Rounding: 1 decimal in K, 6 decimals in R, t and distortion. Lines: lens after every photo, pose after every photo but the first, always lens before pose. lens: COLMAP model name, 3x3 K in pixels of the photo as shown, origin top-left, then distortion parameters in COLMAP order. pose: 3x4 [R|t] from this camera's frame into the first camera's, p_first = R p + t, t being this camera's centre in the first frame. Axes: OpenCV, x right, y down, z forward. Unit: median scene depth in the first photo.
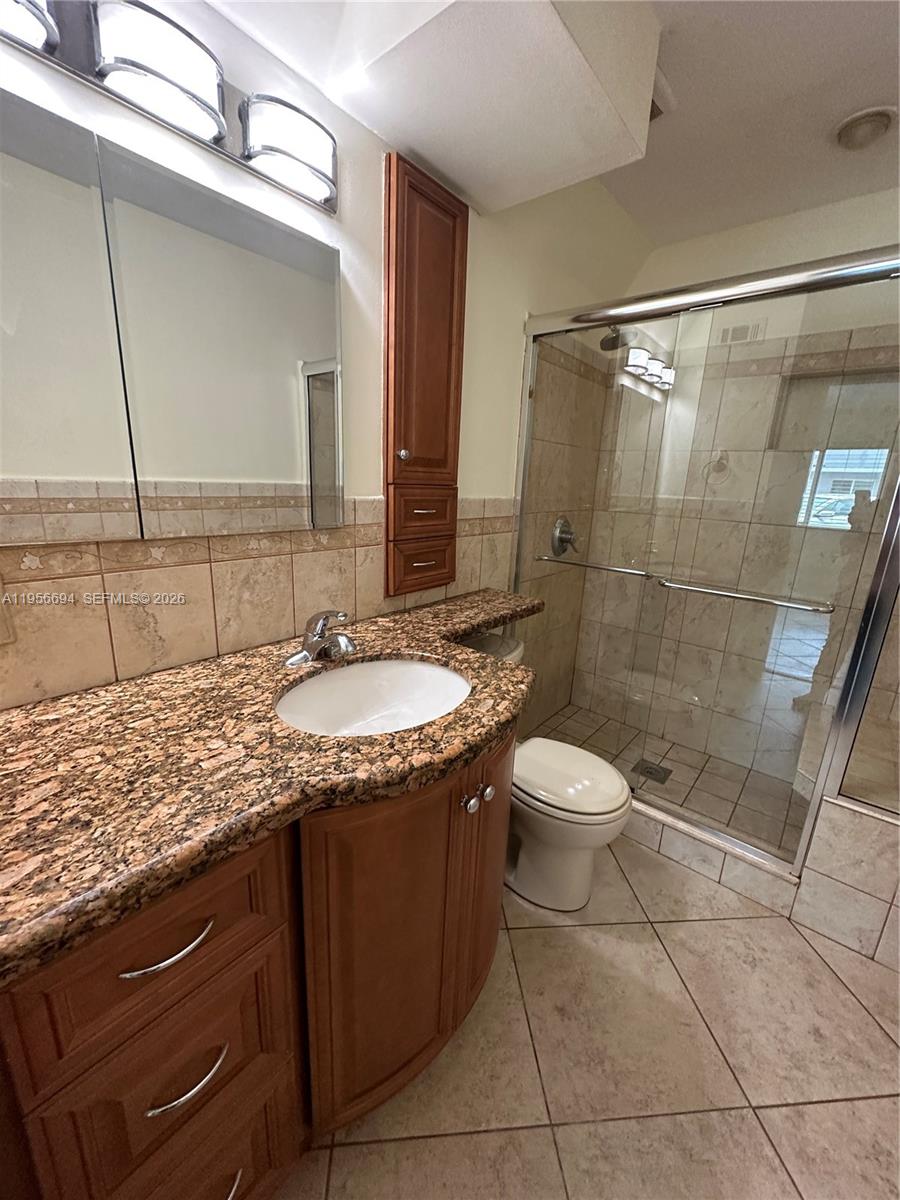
lens RADIAL K [[475.7, 0, 450.8], [0, 475.7, 600.2], [0, 0, 1]] dist [-0.002473, 0.000319]
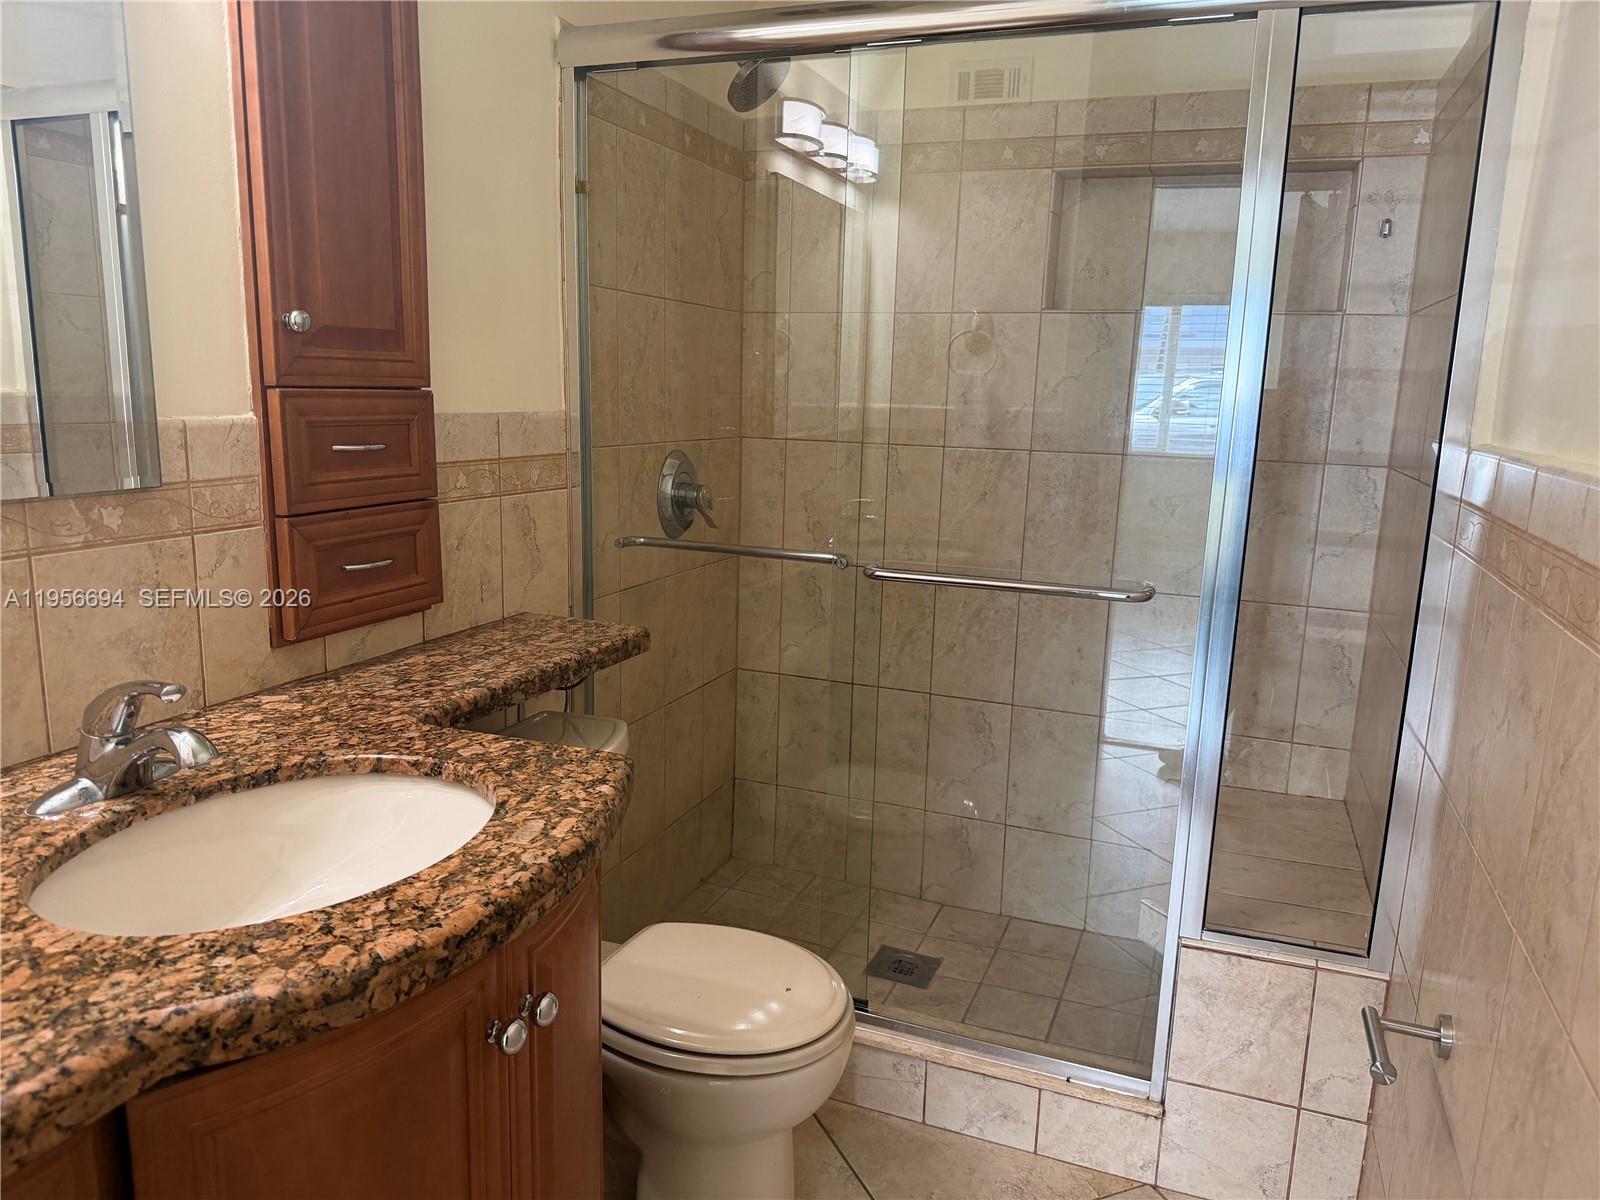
lens RADIAL K [[1135.2, 0, 800.9], [0, 1135.2, 602.9], [0, 0, 1]] dist [0.018702, -0.027057]
pose [[0.948836, -0.076560, 0.306348, 0.000360], [0.091432, 0.995214, -0.034472, 0.038492], [-0.302243, 0.060718, 0.951295, -0.147822]]
